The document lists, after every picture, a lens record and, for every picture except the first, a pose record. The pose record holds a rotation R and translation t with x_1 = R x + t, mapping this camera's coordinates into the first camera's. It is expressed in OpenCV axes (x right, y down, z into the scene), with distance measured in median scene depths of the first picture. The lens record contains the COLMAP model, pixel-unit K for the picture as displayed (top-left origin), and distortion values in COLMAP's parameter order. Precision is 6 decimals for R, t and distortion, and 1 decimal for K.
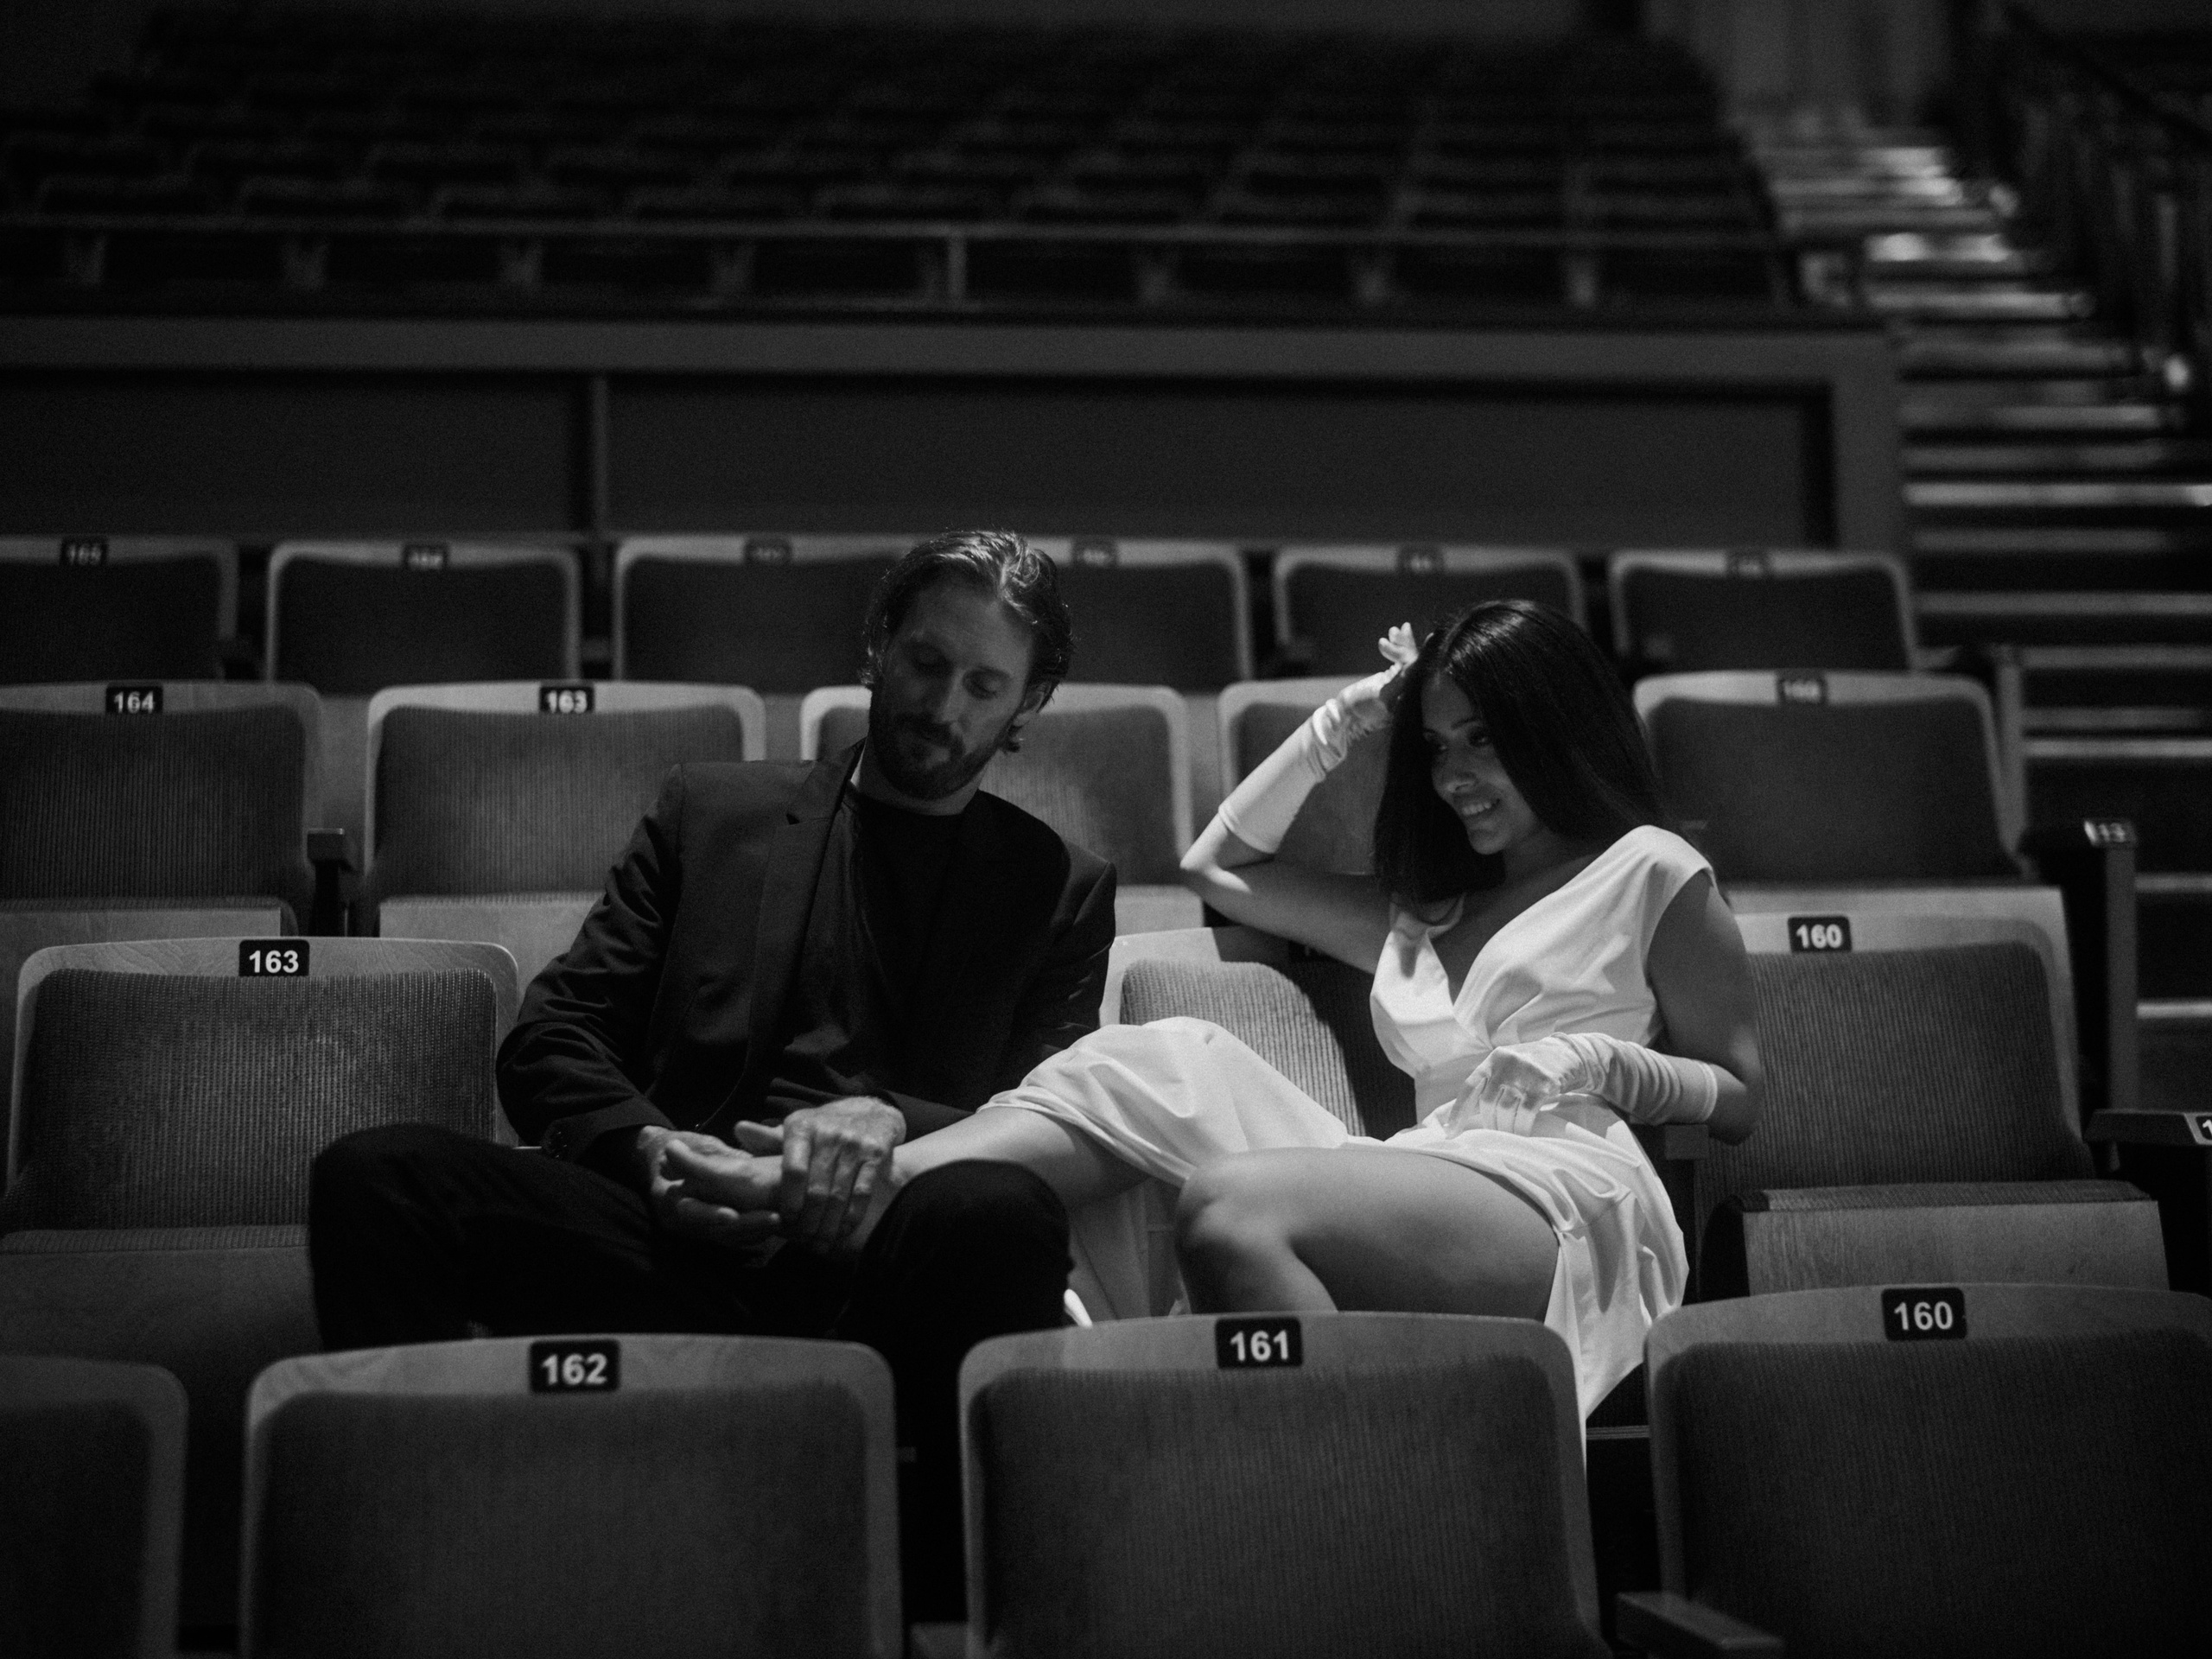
lens RADIAL K [[3254.7, 0, 1106.0], [0, 3254.7, 829.5], [0, 0, 1]] dist [-0.054975, 0.061473]
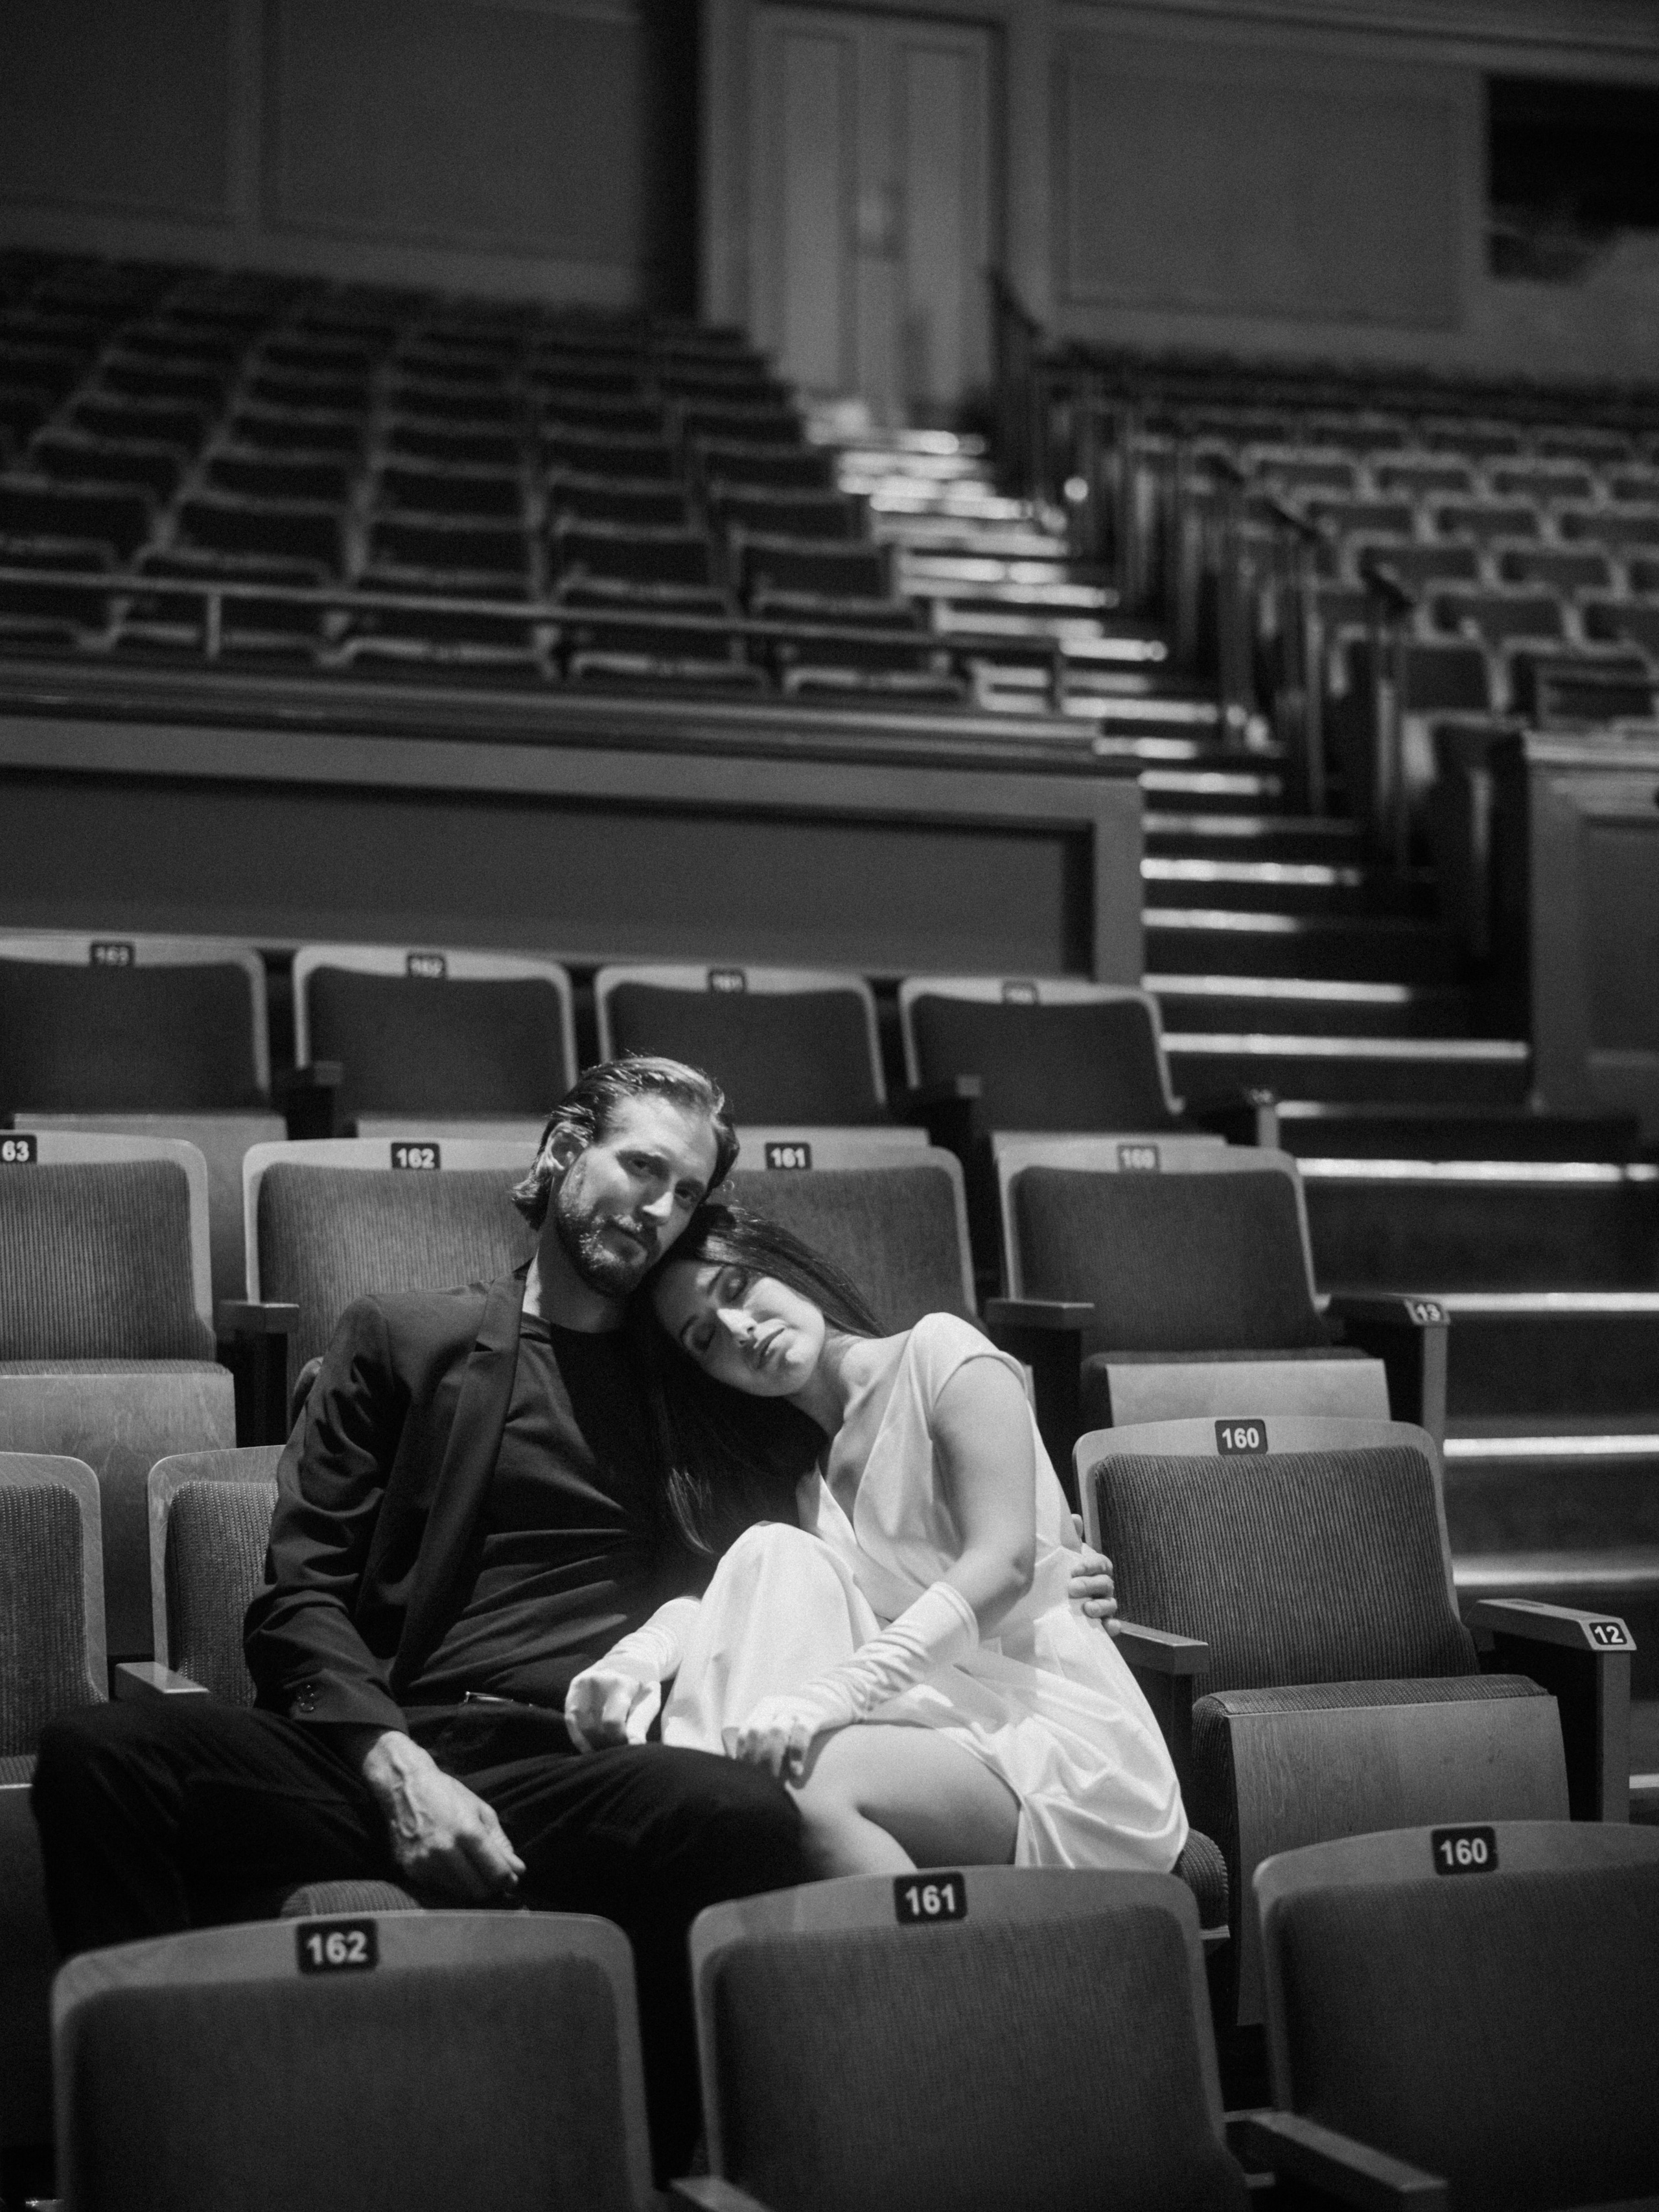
lens RADIAL K [[3222.4, 0, 844.6], [0, 3222.4, 1181.6], [0, 0, 1]] dist [-0.045517, -0.052976]
pose [[0.970402, 0.028216, 0.239841, -0.246688], [-0.038439, 0.998536, 0.038052, -0.125467], [-0.238416, -0.046145, 0.970066, -0.054428]]
